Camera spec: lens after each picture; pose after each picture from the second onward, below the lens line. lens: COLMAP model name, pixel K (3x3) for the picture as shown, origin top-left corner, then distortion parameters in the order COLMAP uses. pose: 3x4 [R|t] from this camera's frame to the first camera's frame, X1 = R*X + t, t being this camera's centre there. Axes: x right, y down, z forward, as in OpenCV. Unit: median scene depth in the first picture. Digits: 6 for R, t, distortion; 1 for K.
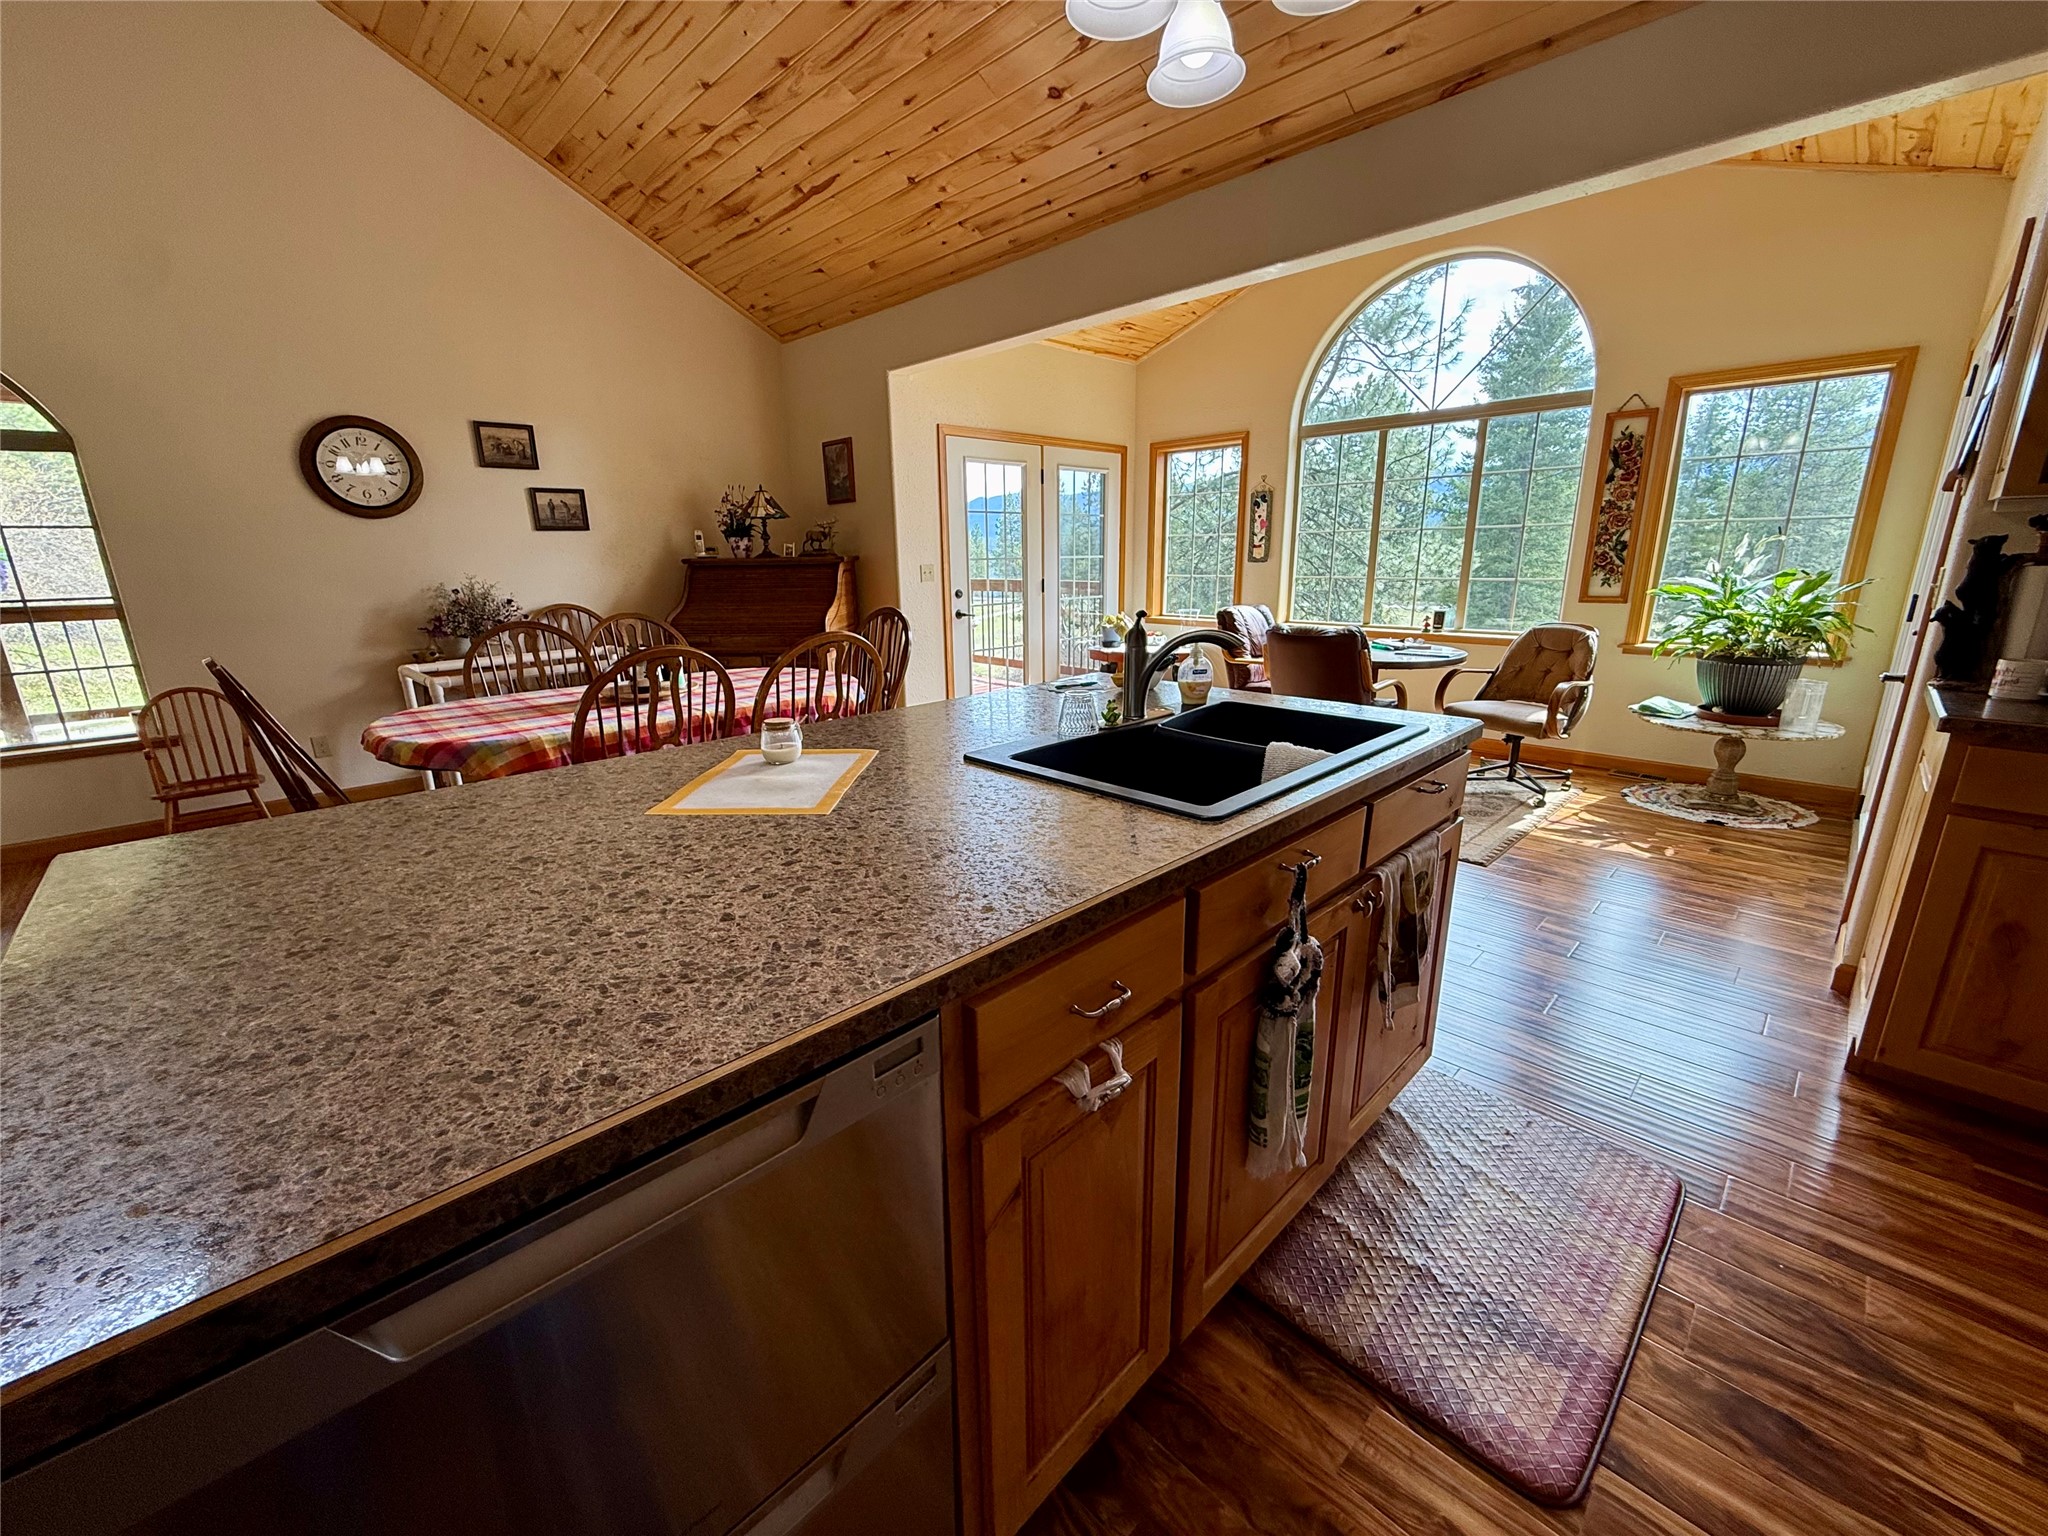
lens RADIAL K [[813.8, 0, 1021.6], [0, 813.8, 765.3], [0, 0, 1]] dist [-0.002019, -0.000187]
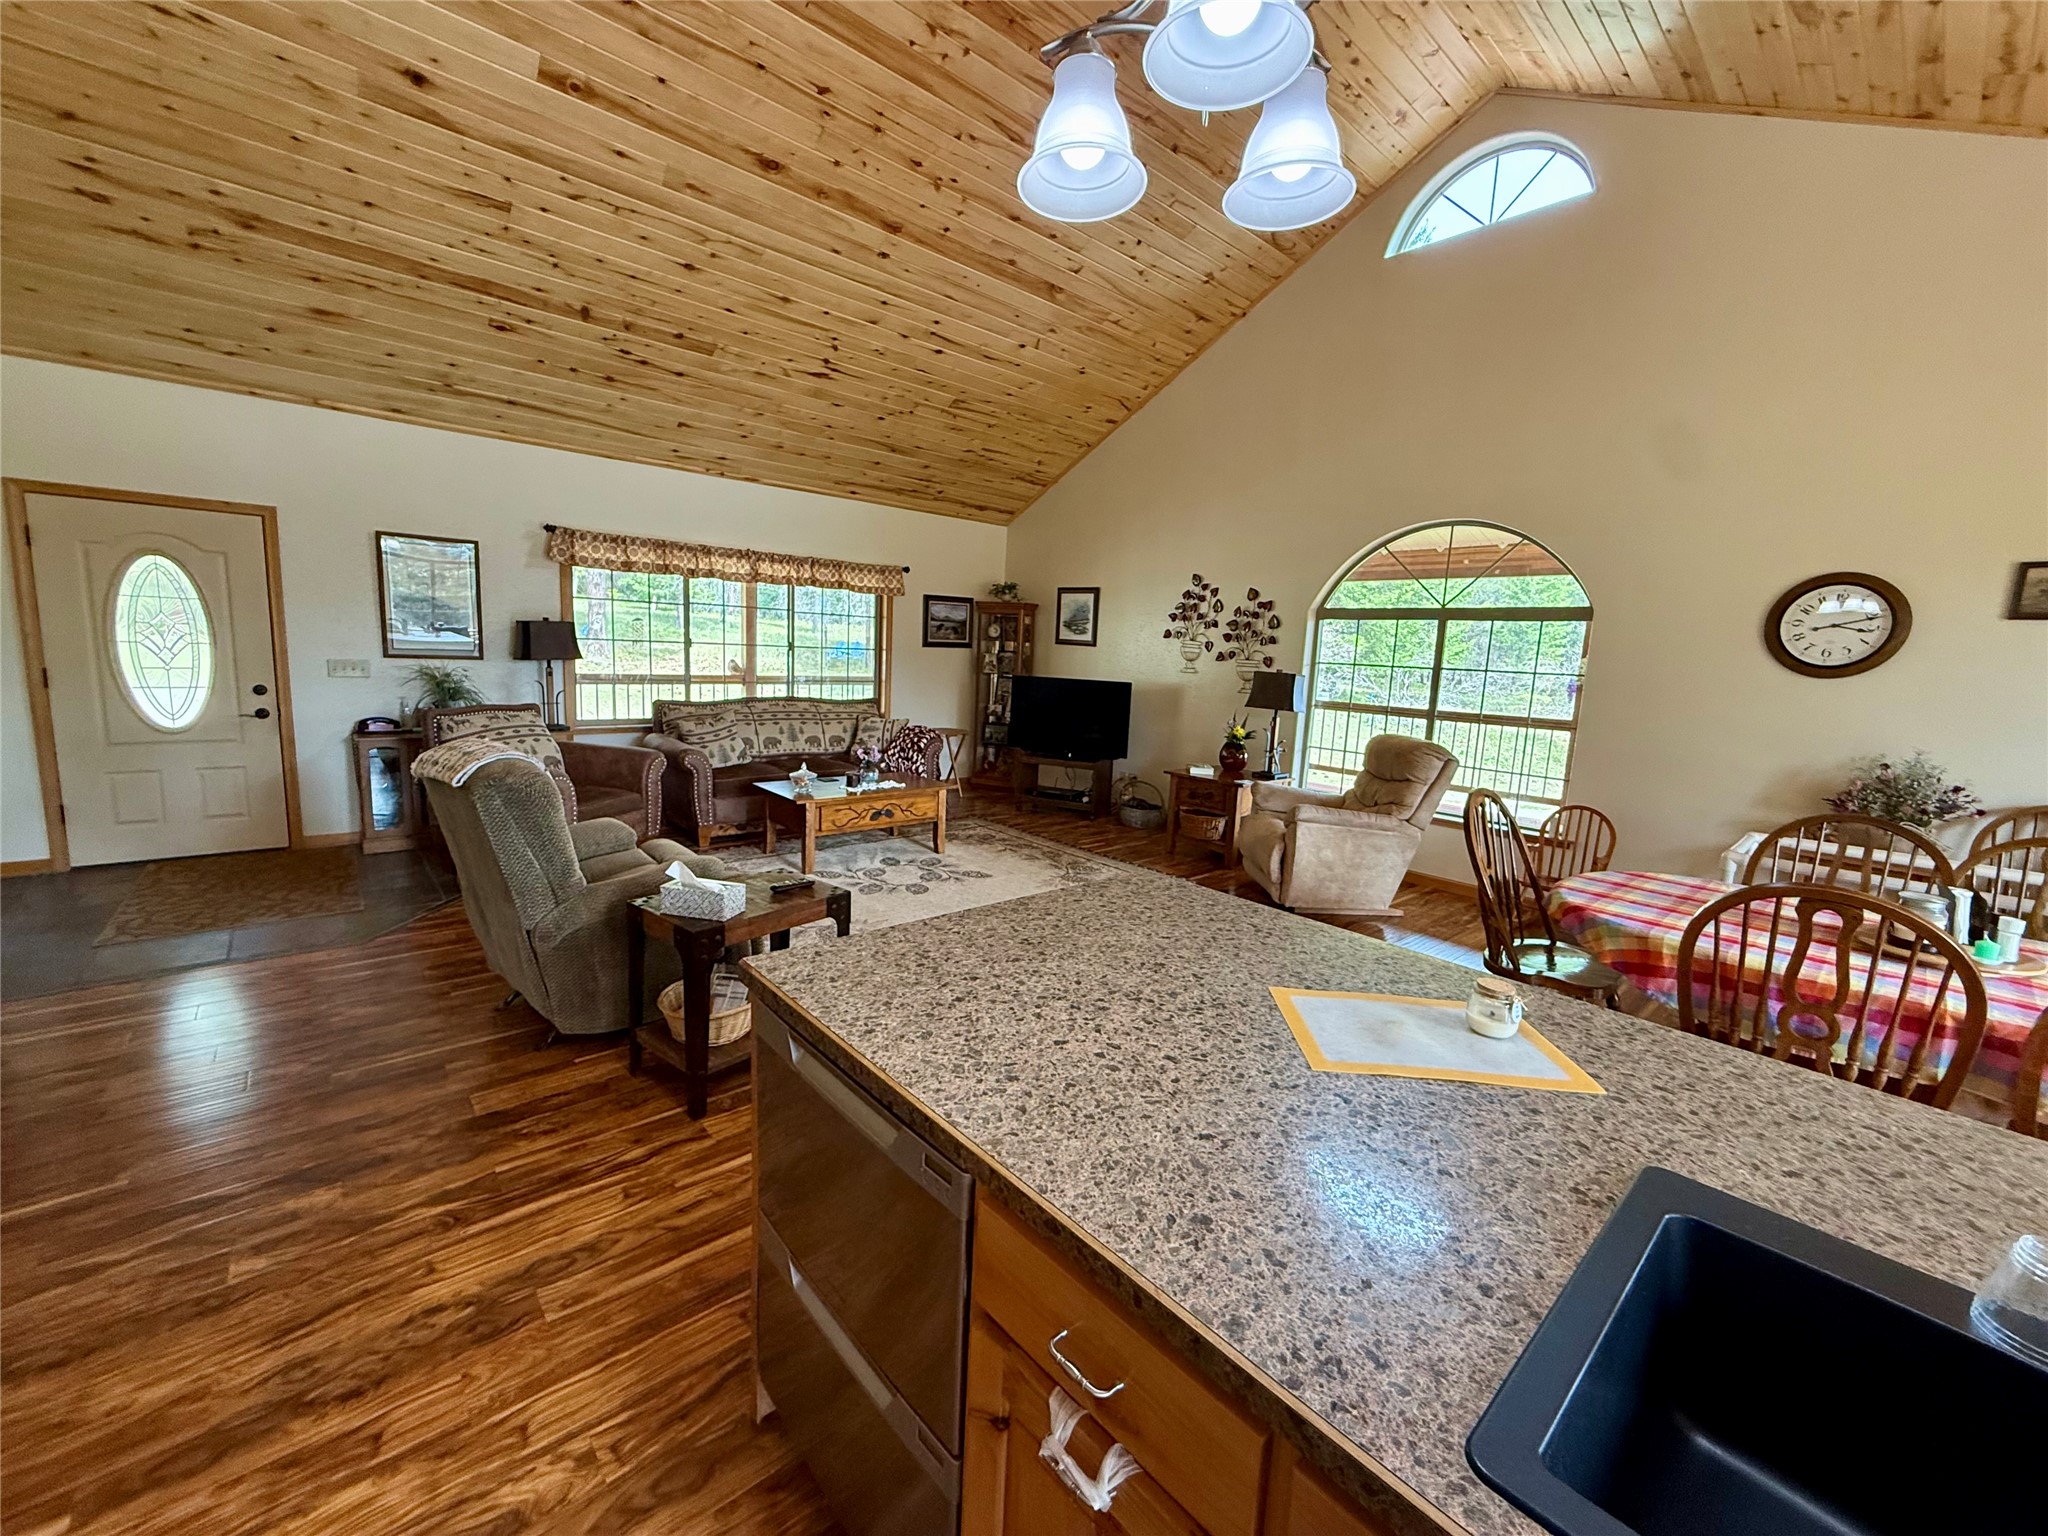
lens RADIAL K [[813.8, 0, 1022.7], [0, 813.8, 768.2], [0, 0, 1]] dist [-0.002019, -0.000187]
pose [[-0.060643, 0.160345, -0.985196, 0.748149], [-0.297398, 0.939283, 0.171178, -0.376687], [0.952826, 0.303376, -0.009275, 0.674723]]
